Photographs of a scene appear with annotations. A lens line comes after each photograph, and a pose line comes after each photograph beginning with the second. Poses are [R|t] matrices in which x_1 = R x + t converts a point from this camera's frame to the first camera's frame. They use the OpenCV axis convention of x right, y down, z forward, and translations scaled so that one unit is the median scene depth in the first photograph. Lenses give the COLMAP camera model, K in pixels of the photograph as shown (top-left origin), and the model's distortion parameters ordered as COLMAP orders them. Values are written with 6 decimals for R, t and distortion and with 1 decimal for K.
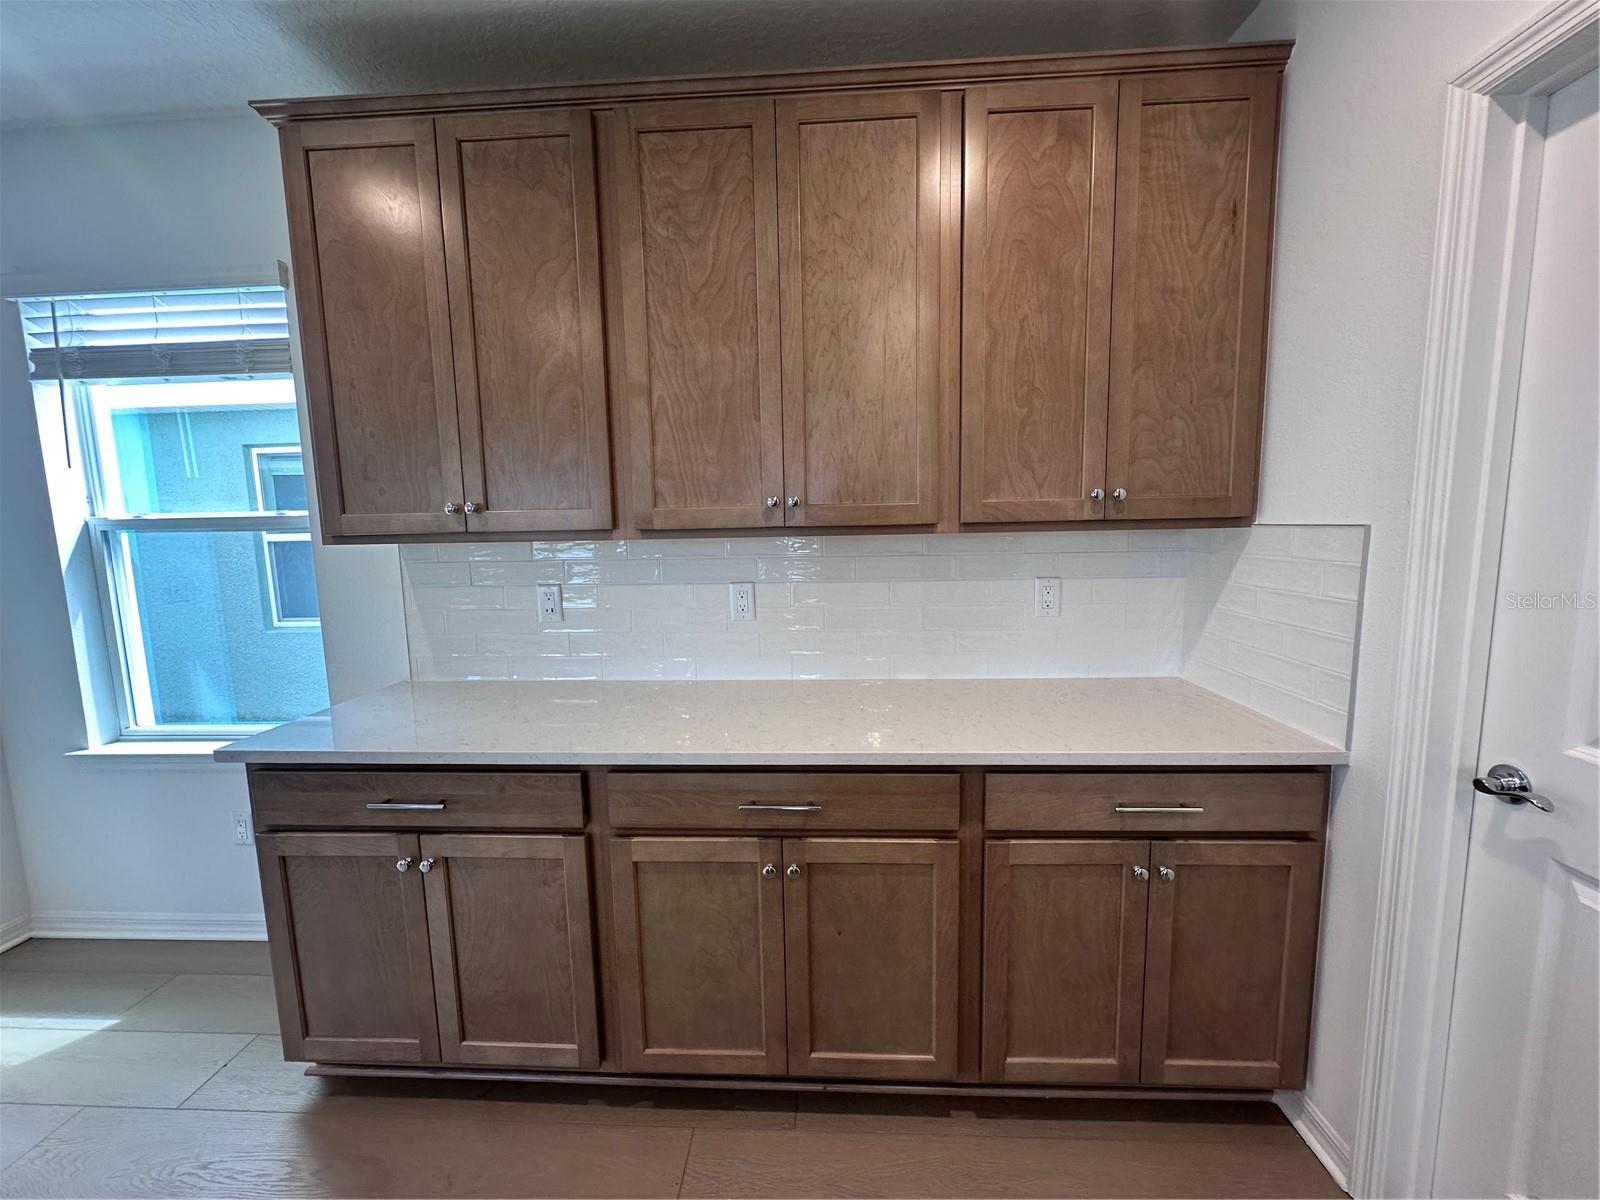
lens RADIAL K [[641.1, 0, 800.0], [0, 641.1, 600.0], [0, 0, 1]] dist [-0.001963, 0.000184]
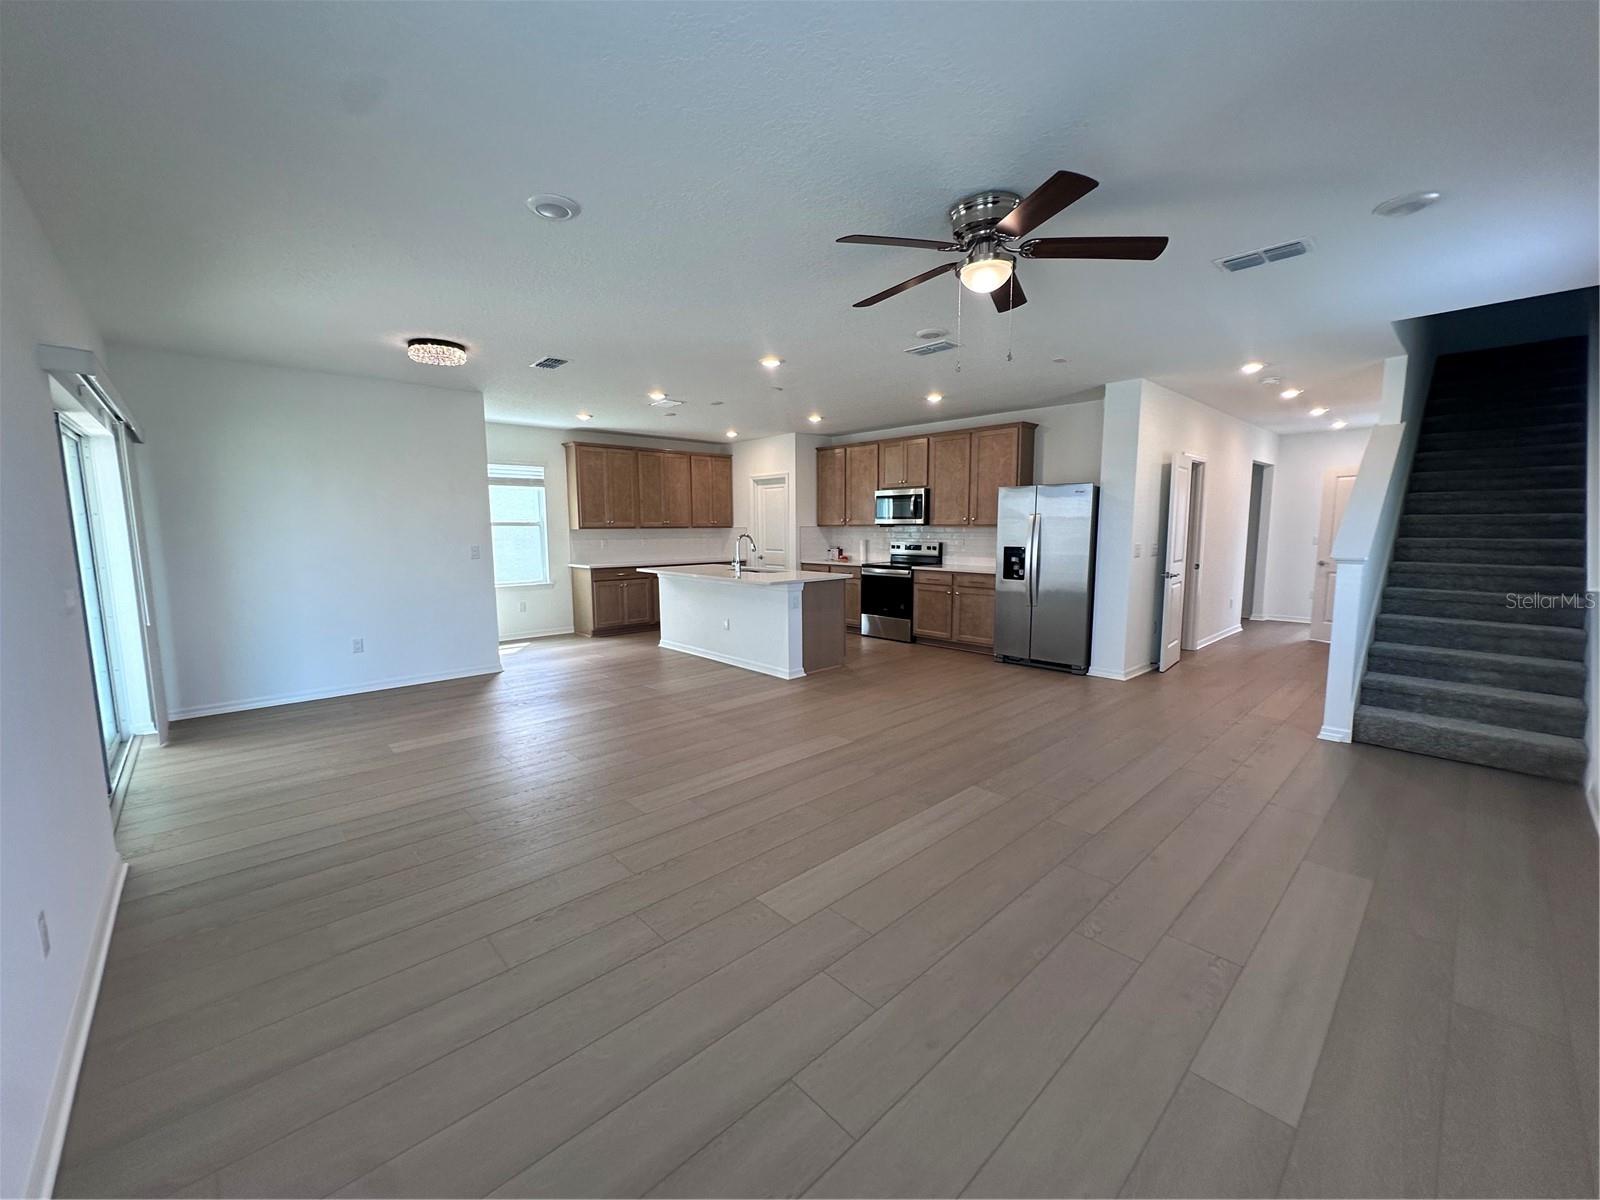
lens RADIAL K [[636.2, 0, 800.0], [0, 636.2, 600.0], [0, 0, 1]] dist [0.018676, 0.000122]
pose [[0.696221, -0.068383, 0.714563, -3.341445], [0.075434, 0.996910, 0.021905, 0.504111], [-0.713853, 0.038651, 0.699228, -3.804393]]
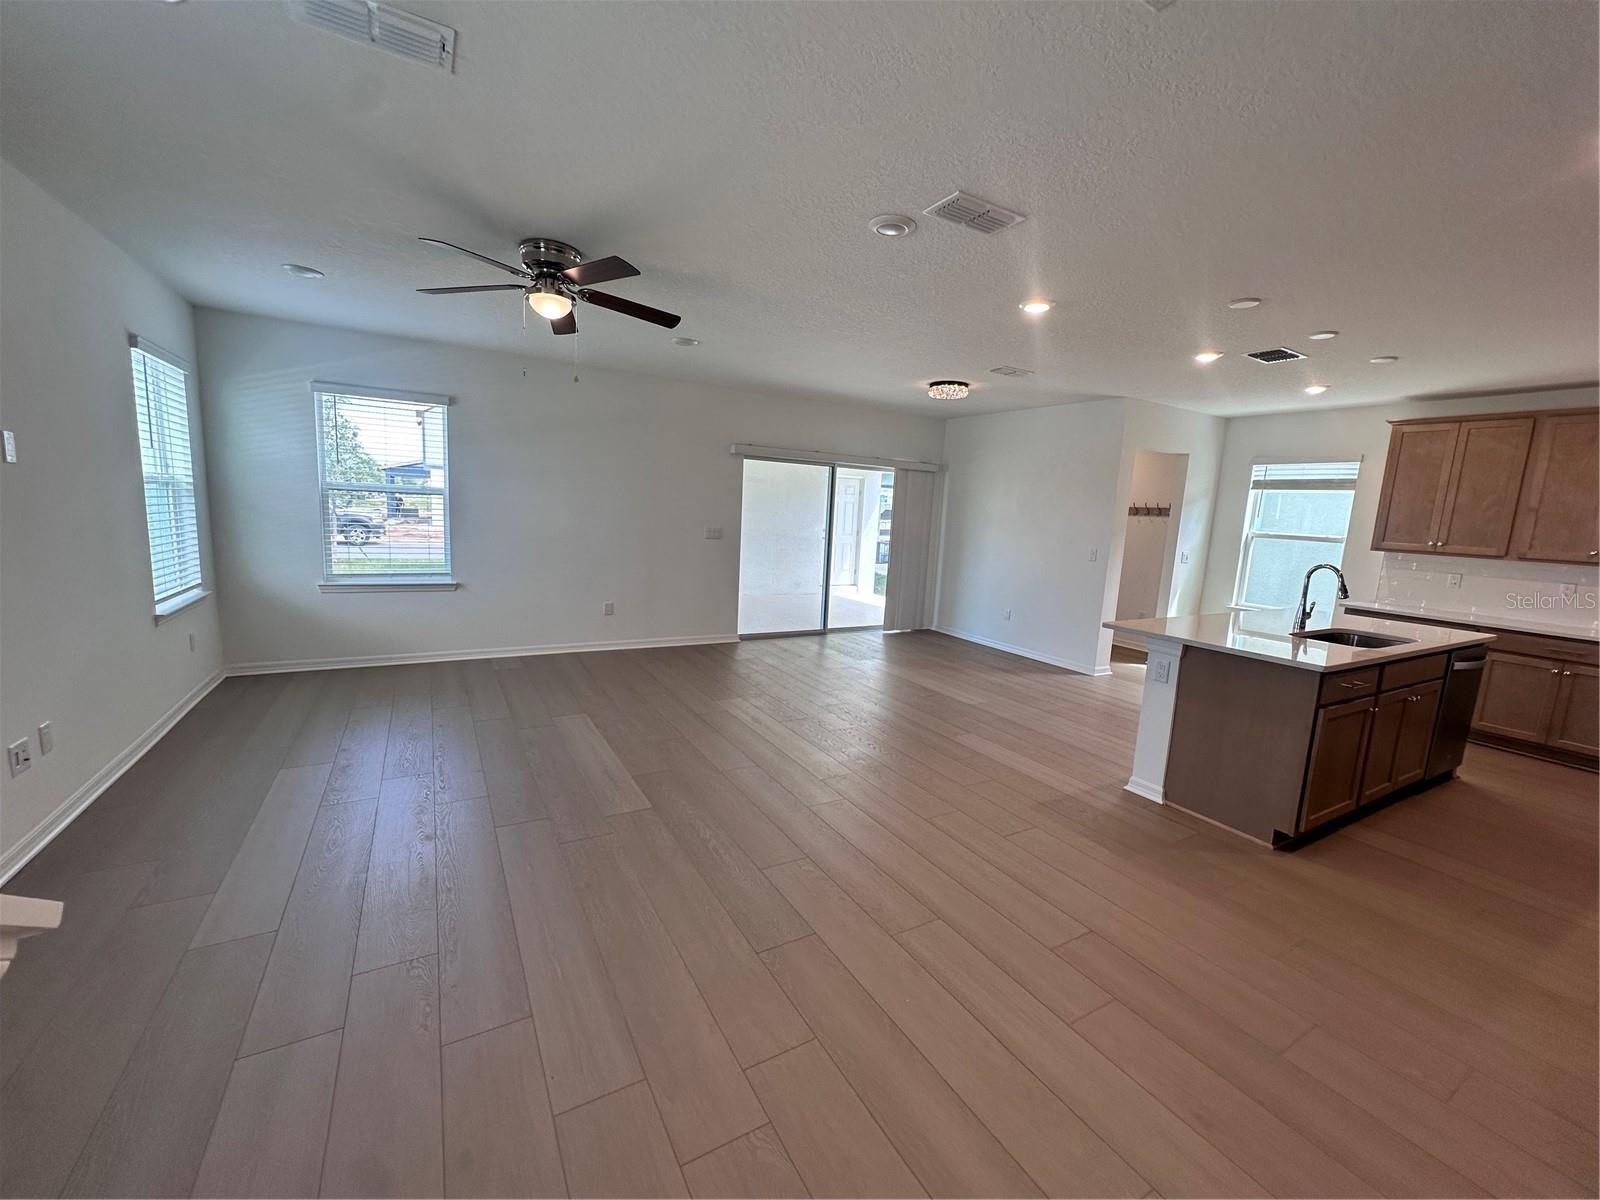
lens RADIAL K [[641.1, 0, 800.0], [0, 641.1, 600.0], [0, 0, 1]] dist [-0.001963, 0.000184]
pose [[0.543928, 0.169948, -0.821742, 0.408848], [-0.162647, 0.982057, 0.095444, 0.347009], [0.823218, 0.081740, 0.561810, -3.451356]]
